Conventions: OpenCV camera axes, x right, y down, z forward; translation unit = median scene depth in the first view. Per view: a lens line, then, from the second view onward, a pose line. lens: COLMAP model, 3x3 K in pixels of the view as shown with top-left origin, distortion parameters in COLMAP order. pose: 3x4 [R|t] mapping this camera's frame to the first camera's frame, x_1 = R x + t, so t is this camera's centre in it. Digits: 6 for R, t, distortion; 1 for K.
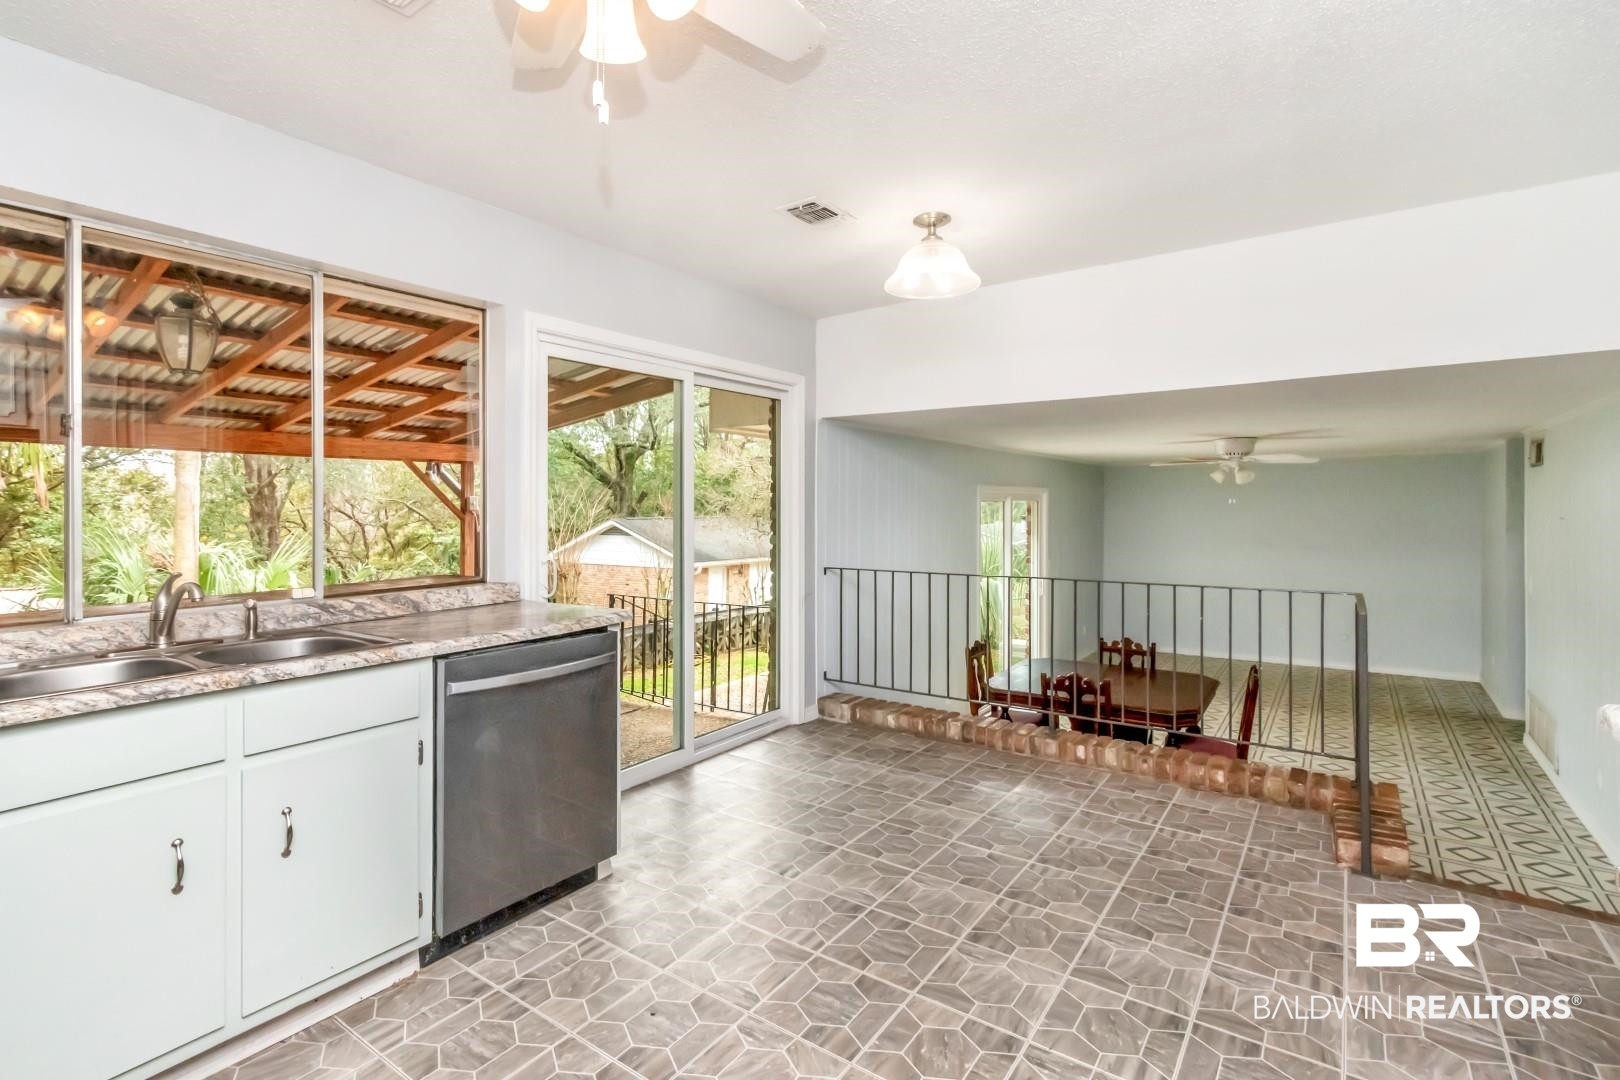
lens RADIAL K [[759.5, 0, 805.5], [0, 759.5, 517.7], [0, 0, 1]] dist [-0.000102, -0.000126]
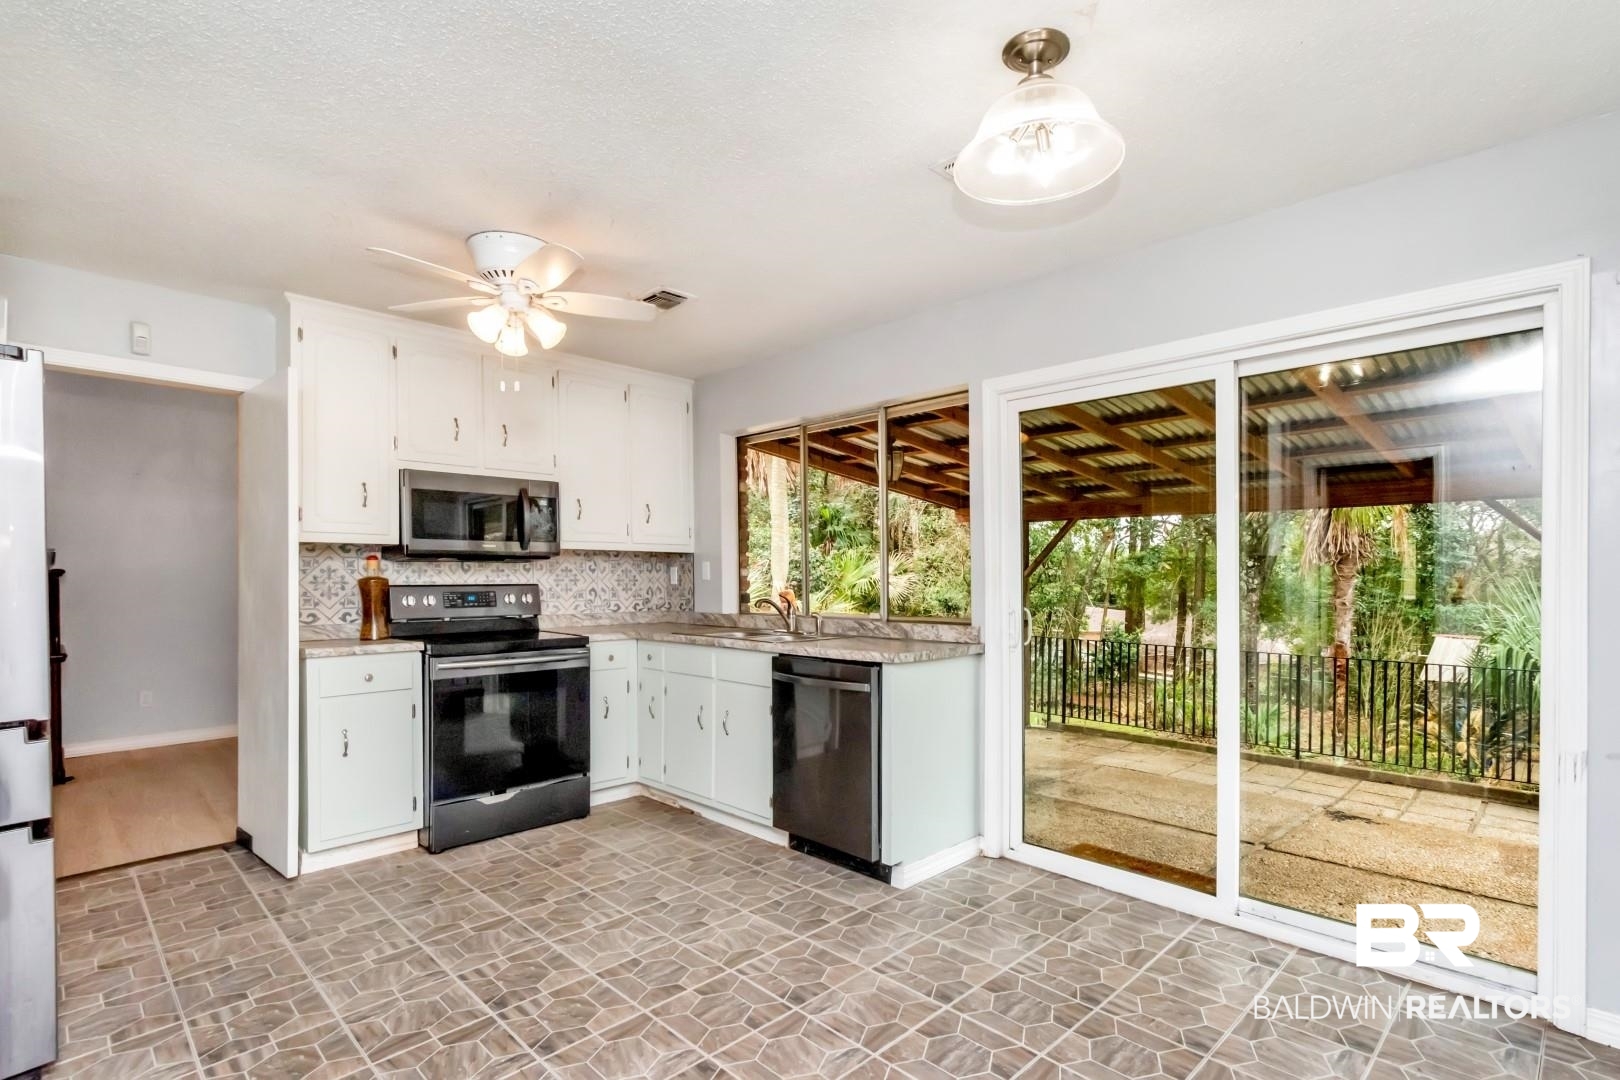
lens RADIAL K [[776.1, 0, 805.8], [0, 776.1, 578.0], [0, 0, 1]] dist [0.029063, 0.000160]
pose [[-0.178528, 0.013320, -0.983845, 0.764377], [-0.006584, 0.999870, 0.014732, -0.003046], [0.983913, 0.009107, -0.178418, 0.913264]]
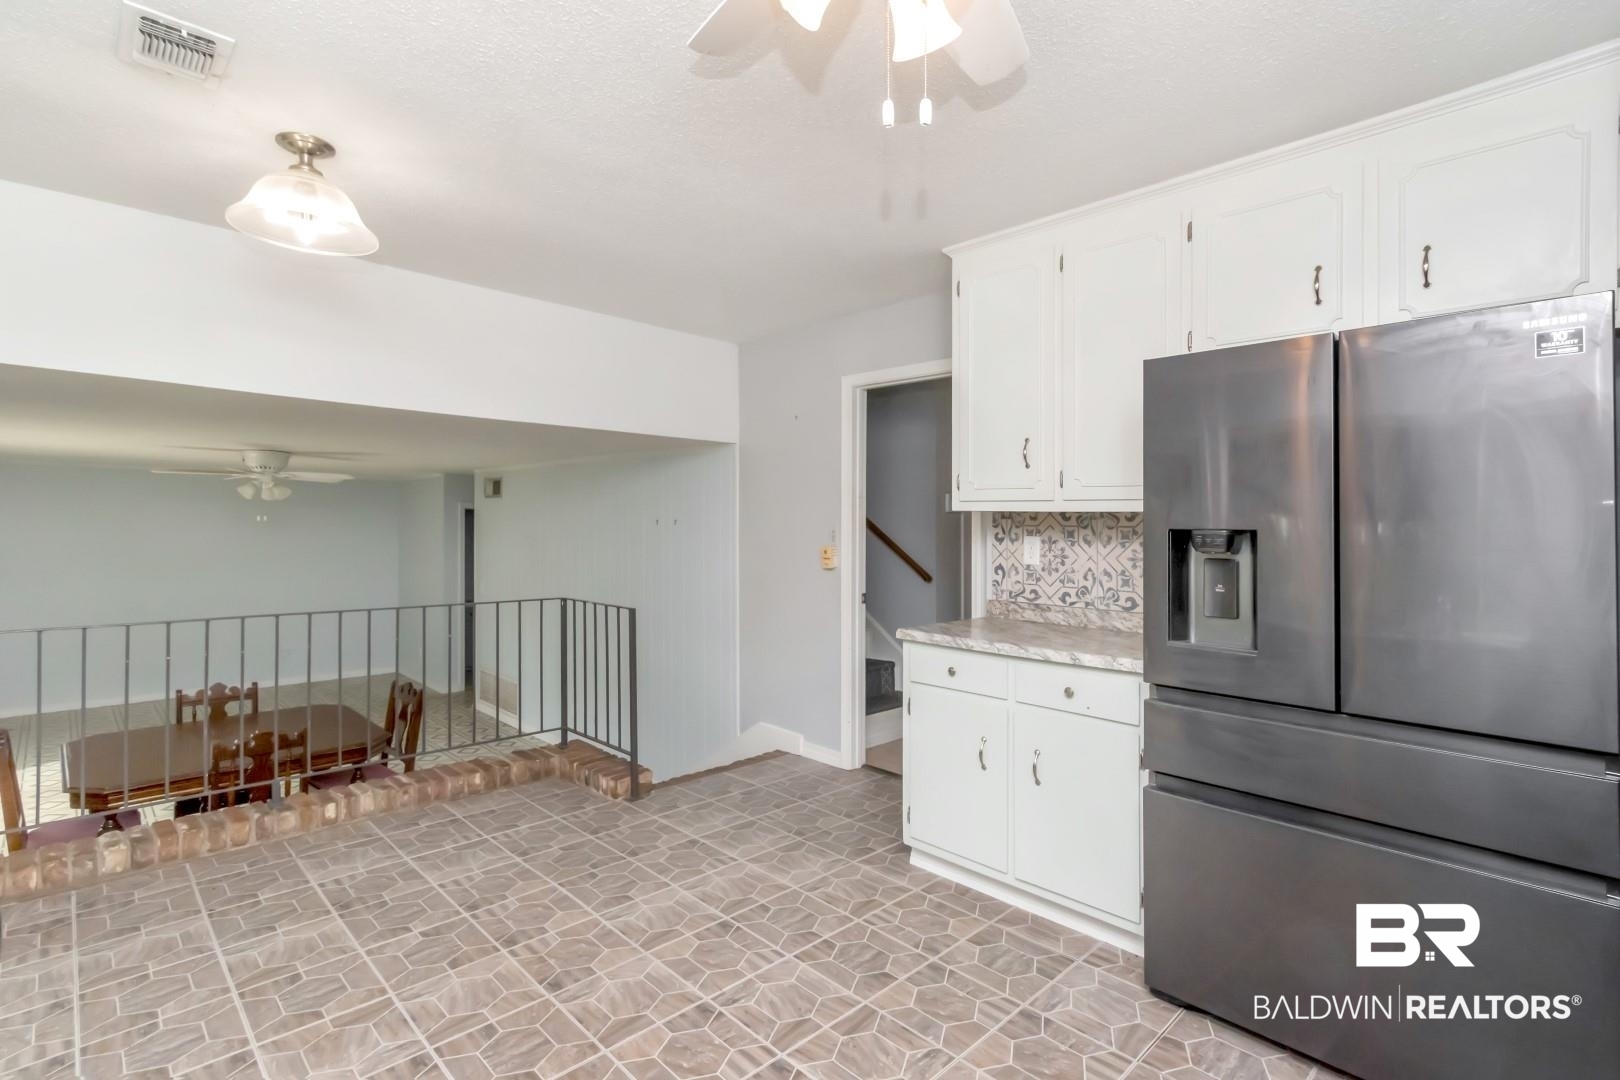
lens RADIAL K [[760.7, 0, 806.8], [0, 760.7, 530.1], [0, 0, 1]] dist [0.009178, 0.000064]
pose [[0.183773, 0.003717, 0.982962, -0.480738], [-0.001281, 0.999993, -0.003542, -0.011028], [-0.982968, -0.000608, 0.183777, 0.373880]]
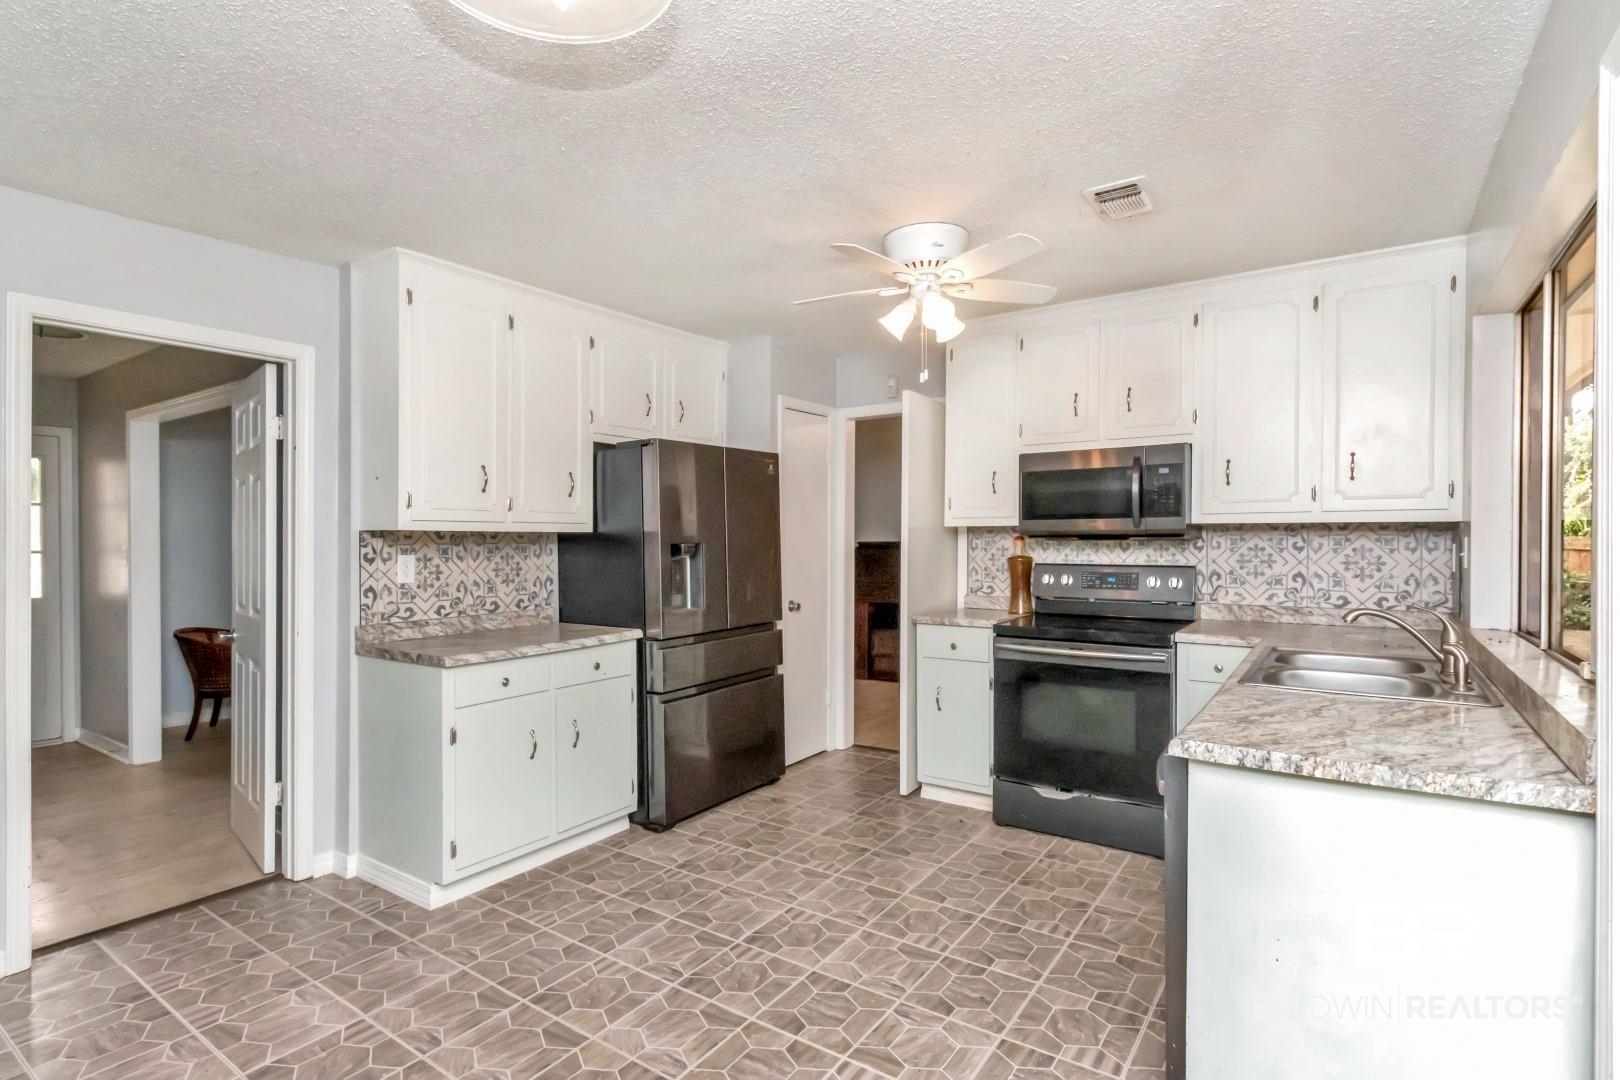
lens RADIAL K [[780.1, 0, 846.1], [0, 780.1, 531.1], [0, 0, 1]] dist [0.000283, -0.000429]
pose [[-0.999124, 0.015930, -0.038706, 0.028577], [0.015750, 0.999864, 0.004941, -0.034993], [0.038779, 0.004327, -0.999238, 1.343940]]
